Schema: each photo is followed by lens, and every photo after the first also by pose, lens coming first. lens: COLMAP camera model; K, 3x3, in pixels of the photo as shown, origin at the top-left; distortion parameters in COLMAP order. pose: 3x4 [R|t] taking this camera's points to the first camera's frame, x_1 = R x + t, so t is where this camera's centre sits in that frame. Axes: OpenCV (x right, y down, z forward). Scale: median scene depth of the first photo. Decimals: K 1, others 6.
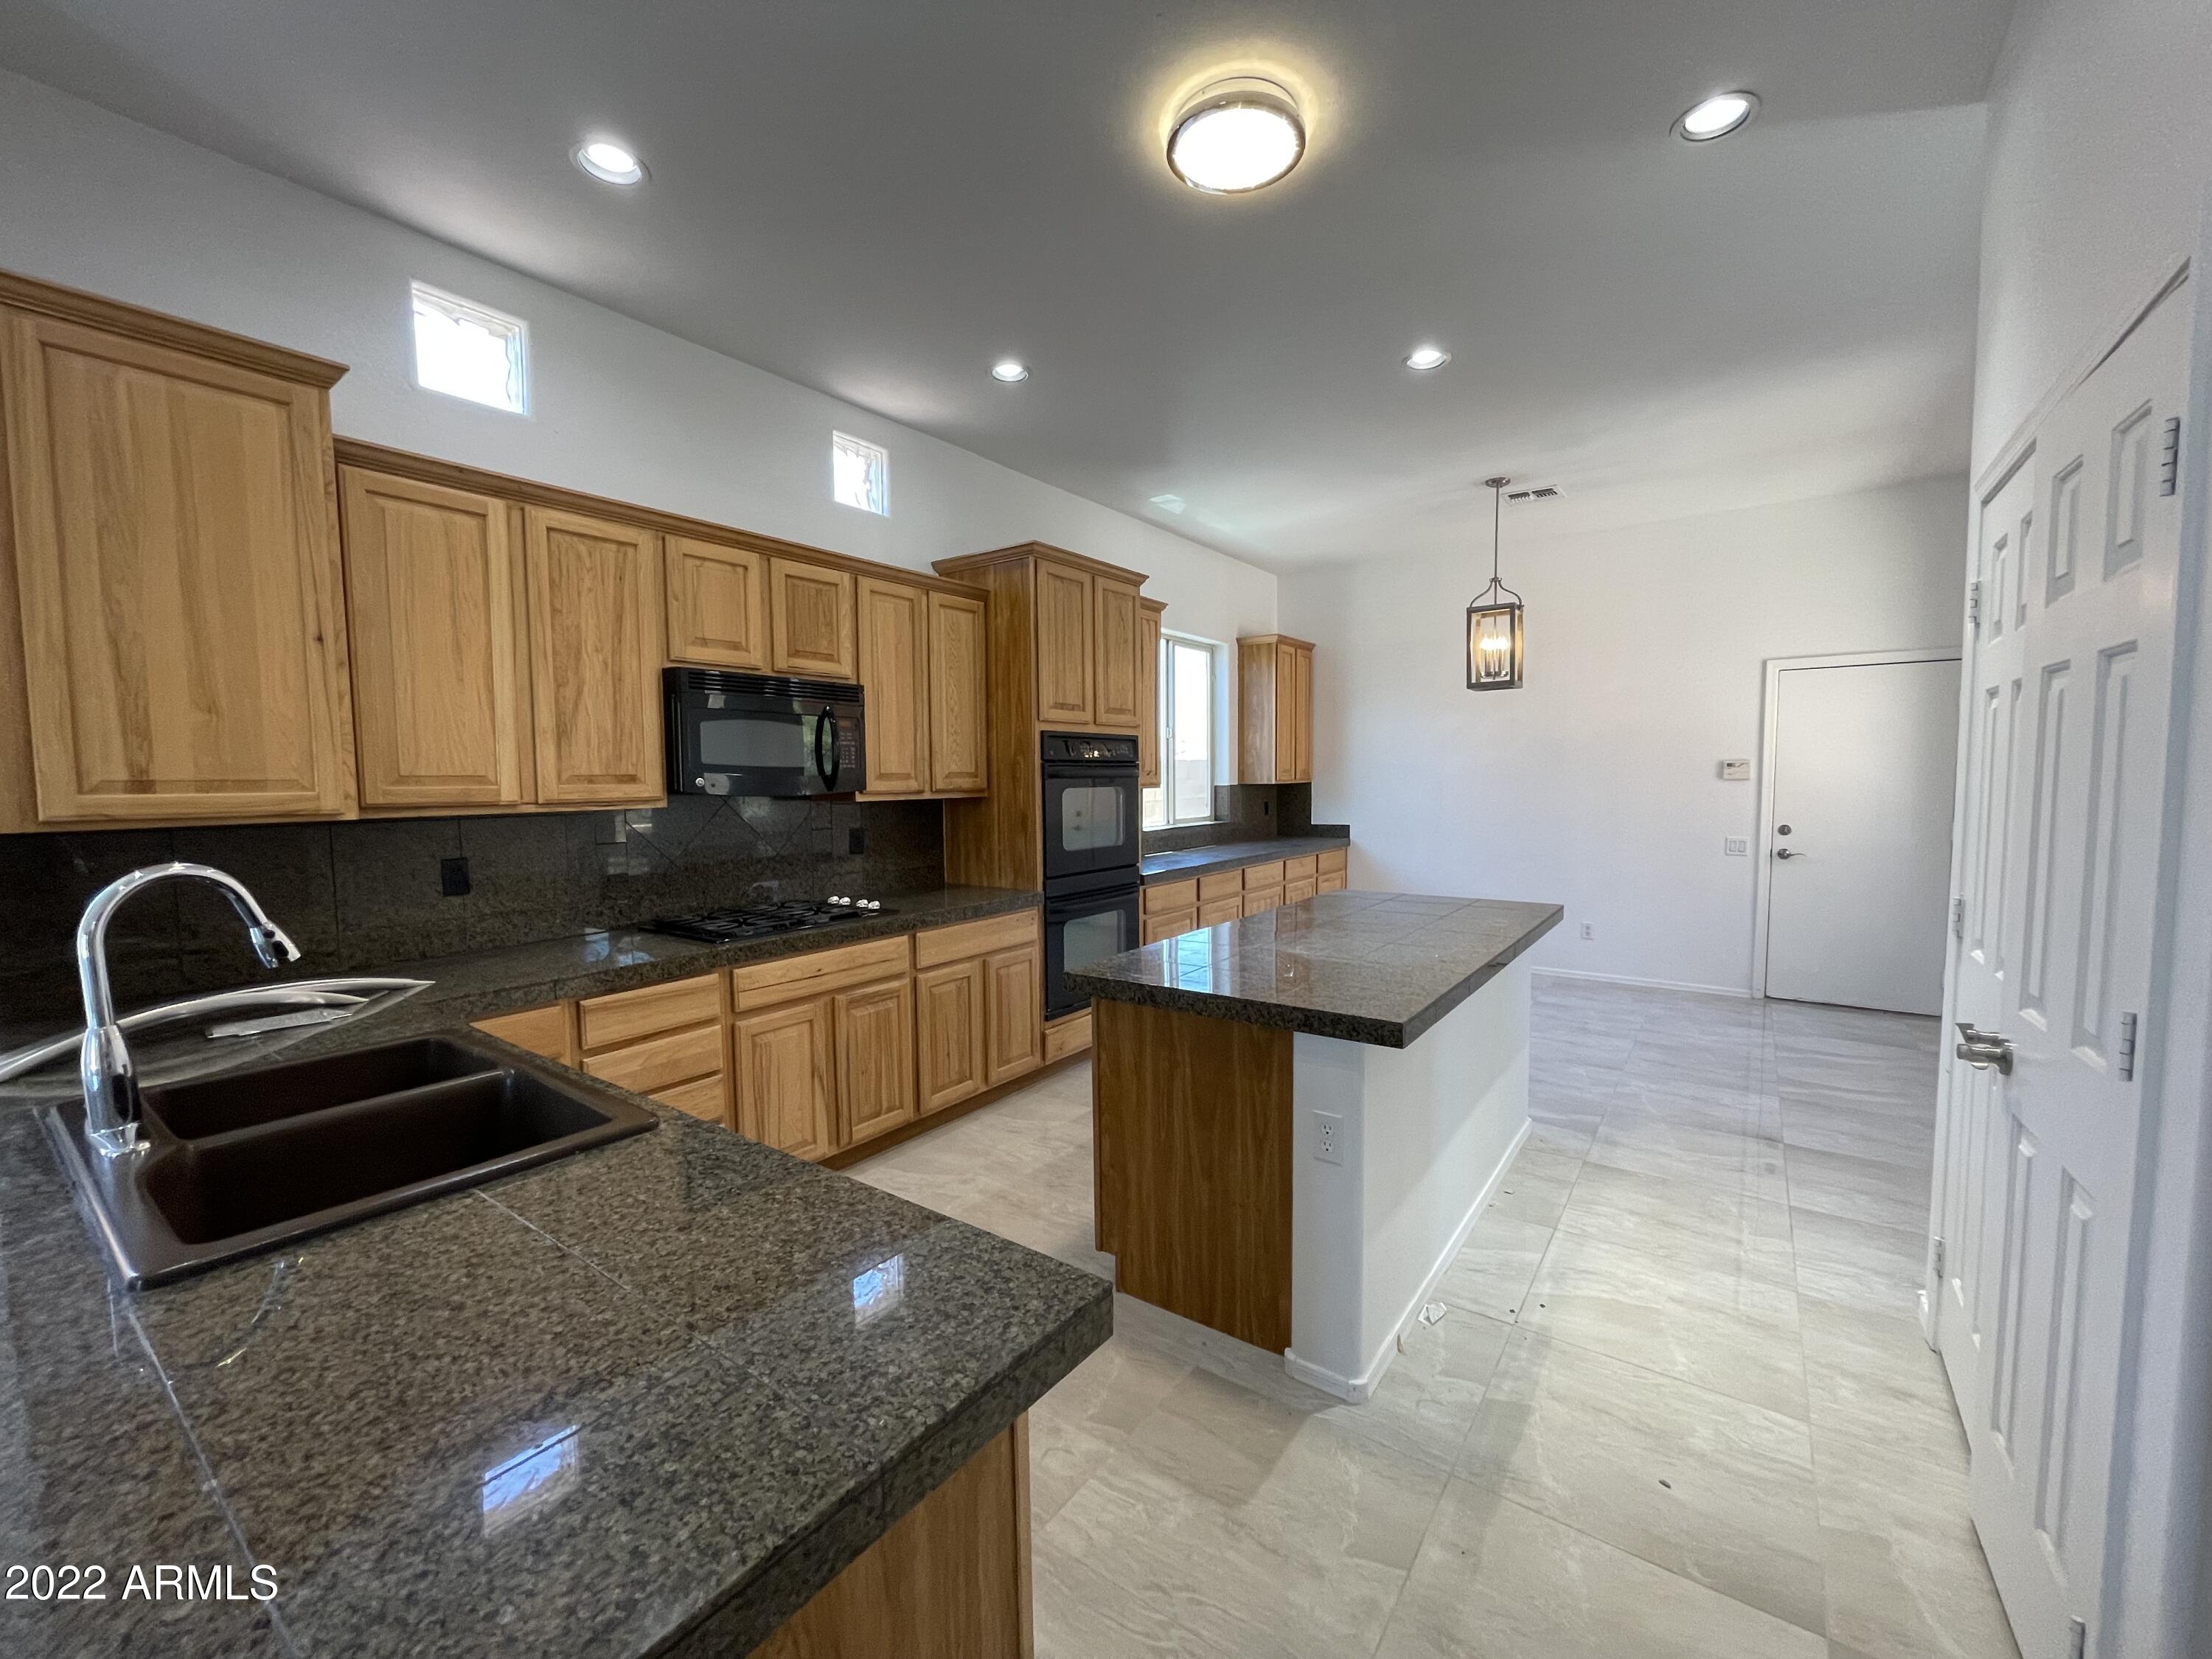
lens RADIAL K [[892.7, 0, 1106.9], [0, 892.7, 838.4], [0, 0, 1]] dist [-0.003422, 0.000918]
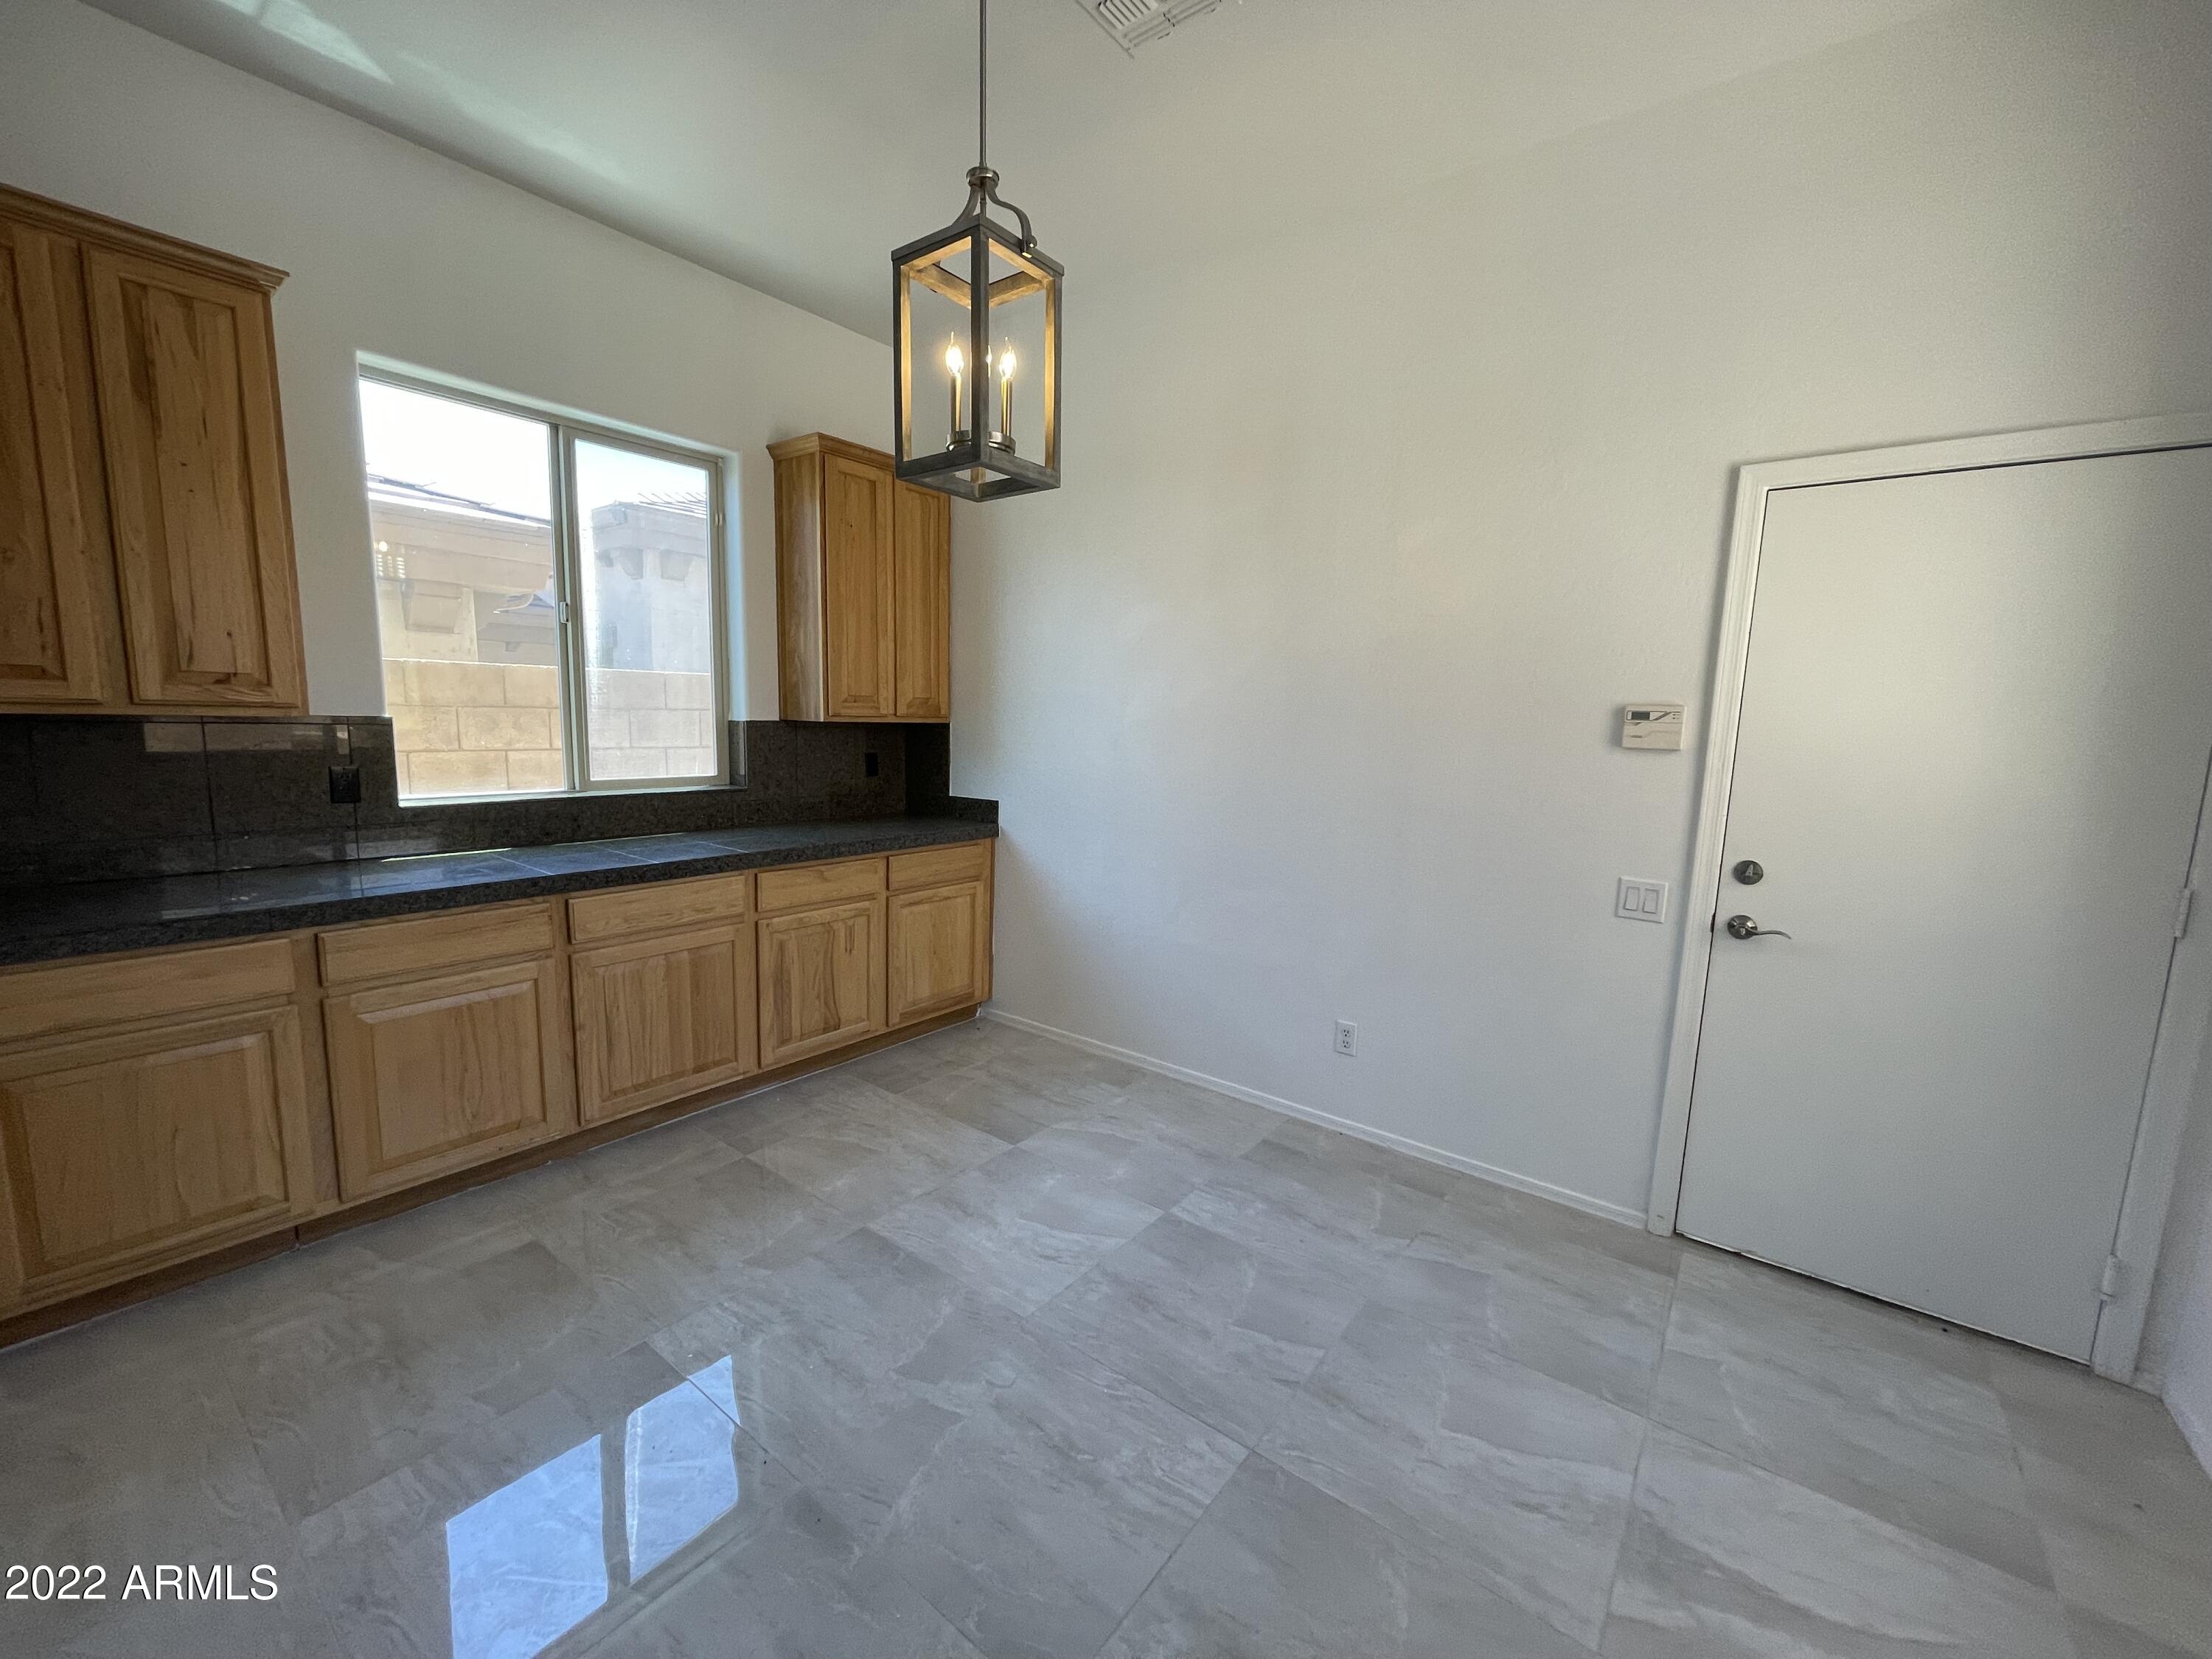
lens RADIAL K [[892.7, 0, 1110.0], [0, 892.7, 835.1], [0, 0, 1]] dist [-0.003422, 0.000918]
pose [[0.998719, 0.043535, -0.025790, 0.710572], [-0.041788, 0.997023, 0.064805, -0.064979], [0.028535, -0.063644, 0.997565, 0.864261]]
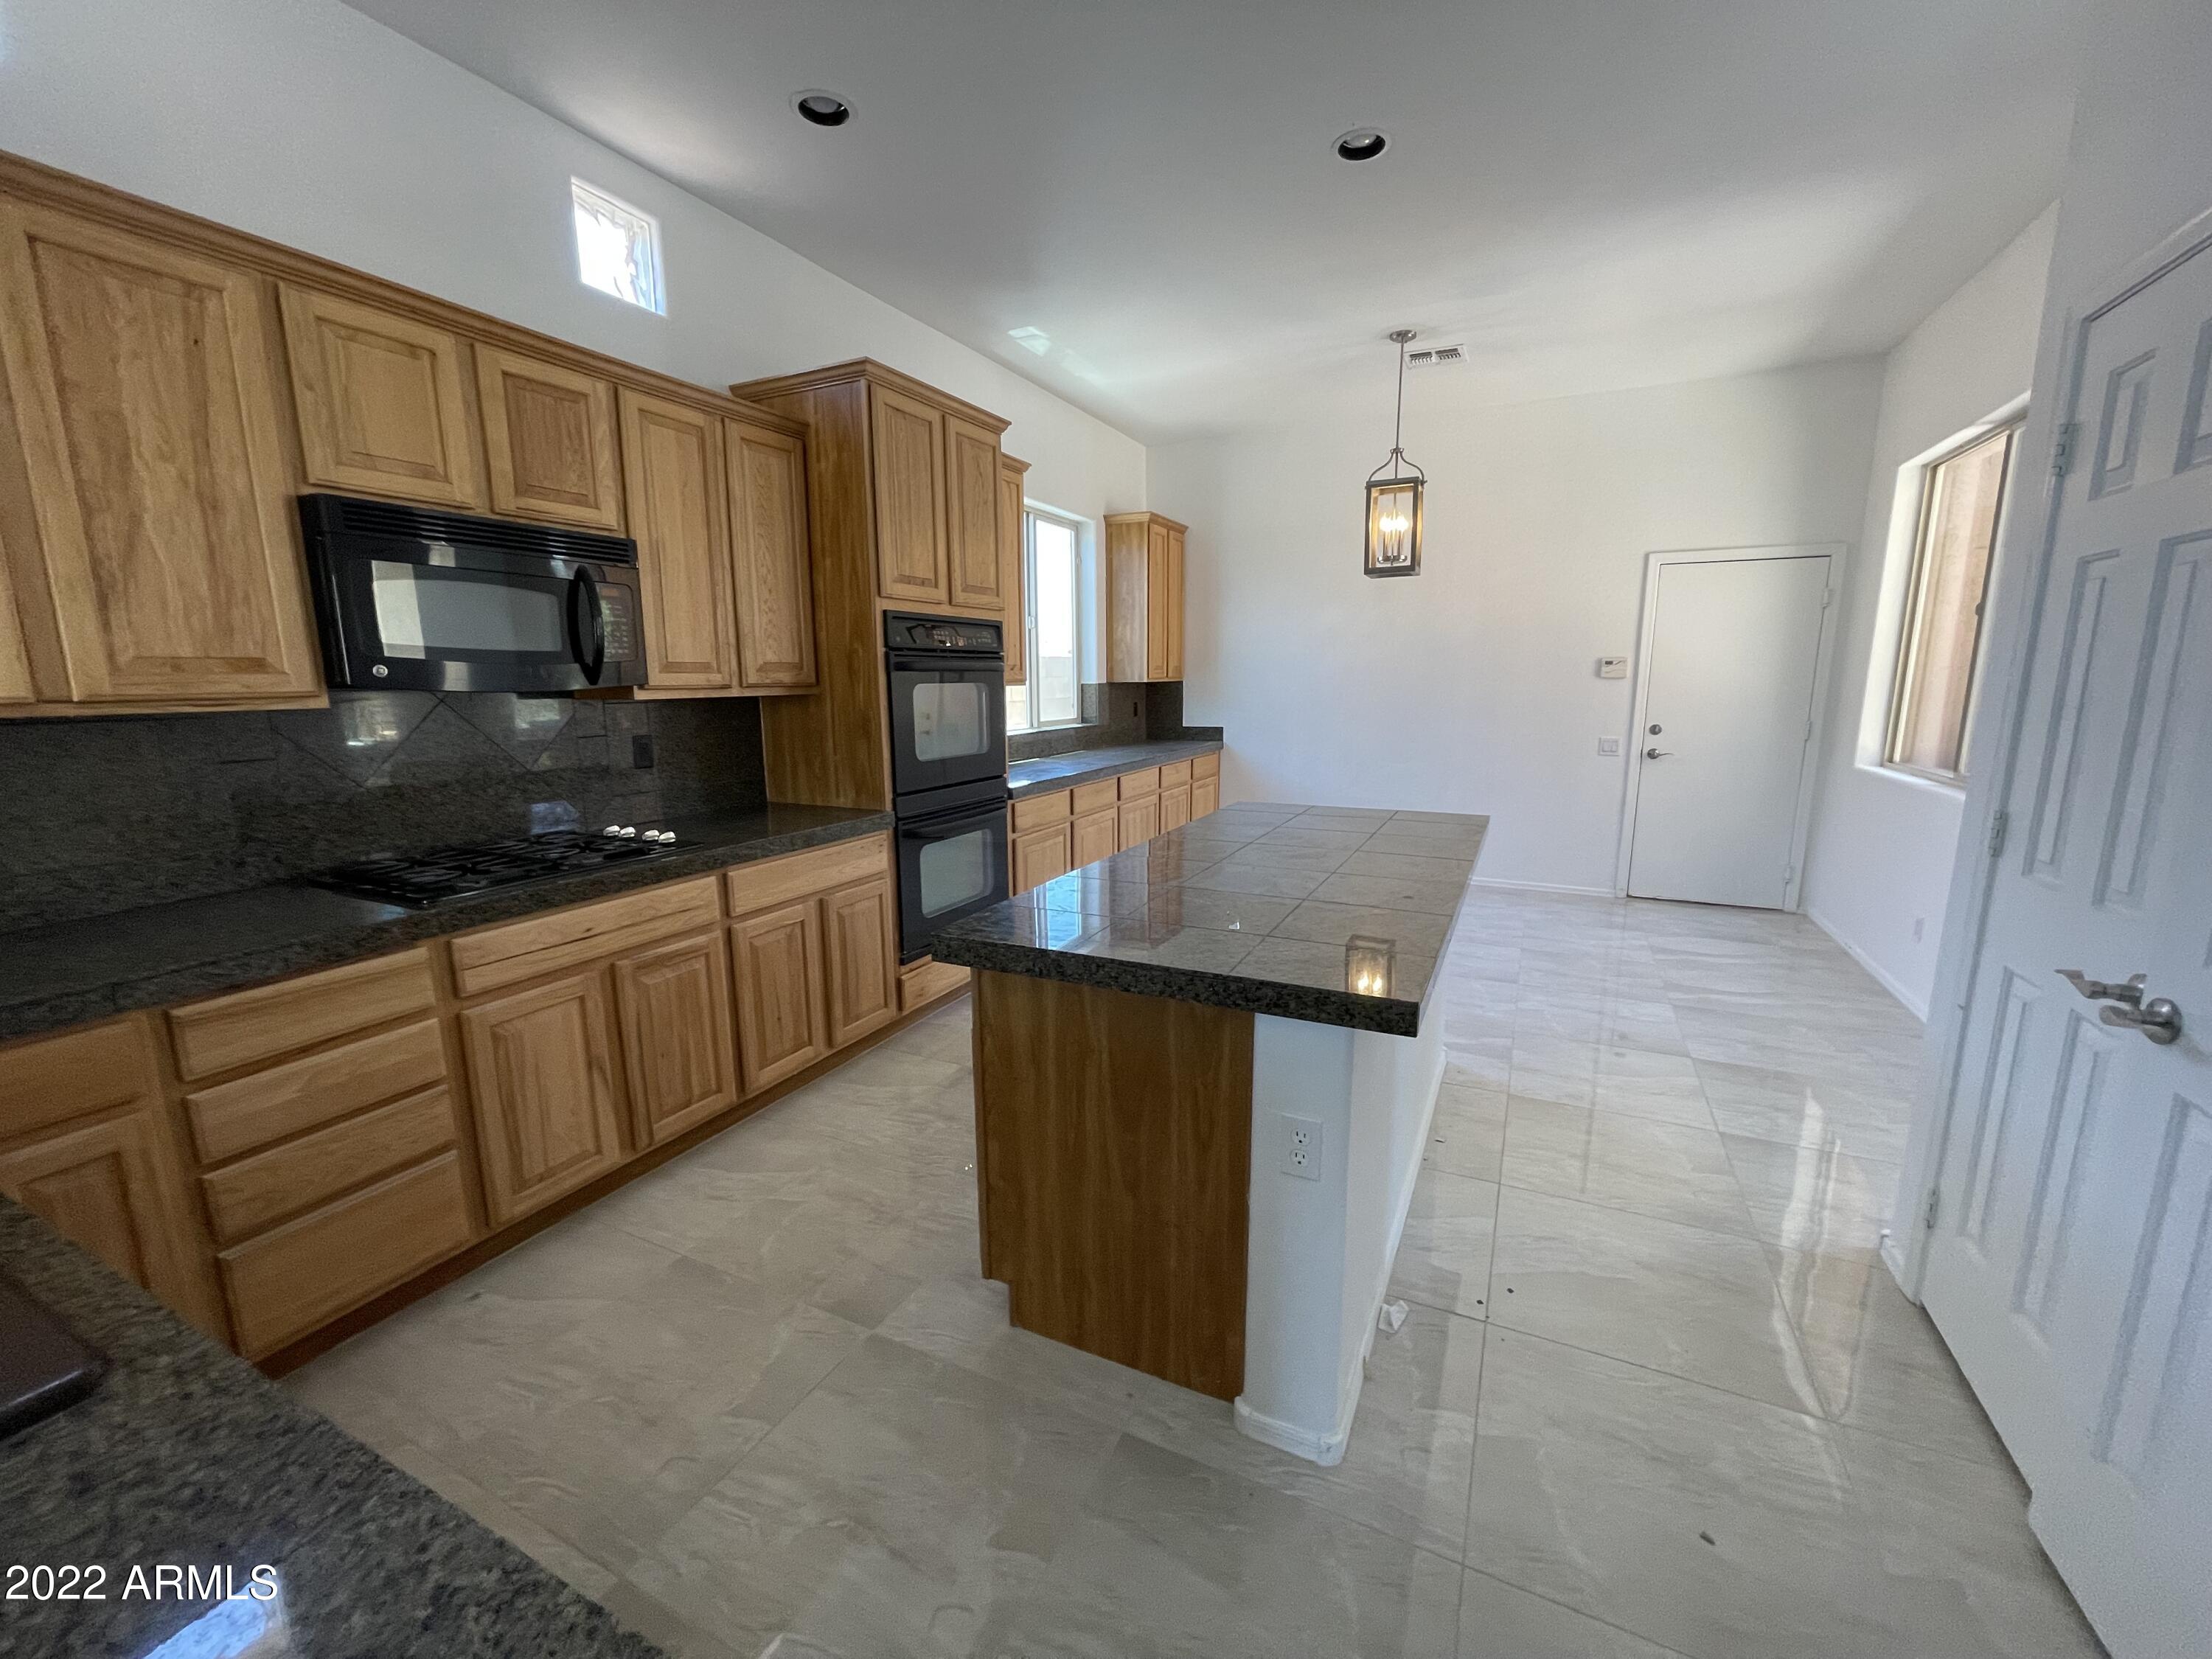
lens RADIAL K [[892.7, 0, 1104.7], [0, 892.7, 835.1], [0, 0, 1]] dist [-0.003422, 0.000918]
pose [[0.985551, -0.026007, 0.167370, -0.019746], [0.008236, 0.994331, 0.106005, -0.004359], [-0.169178, -0.103095, 0.980179, 0.182490]]
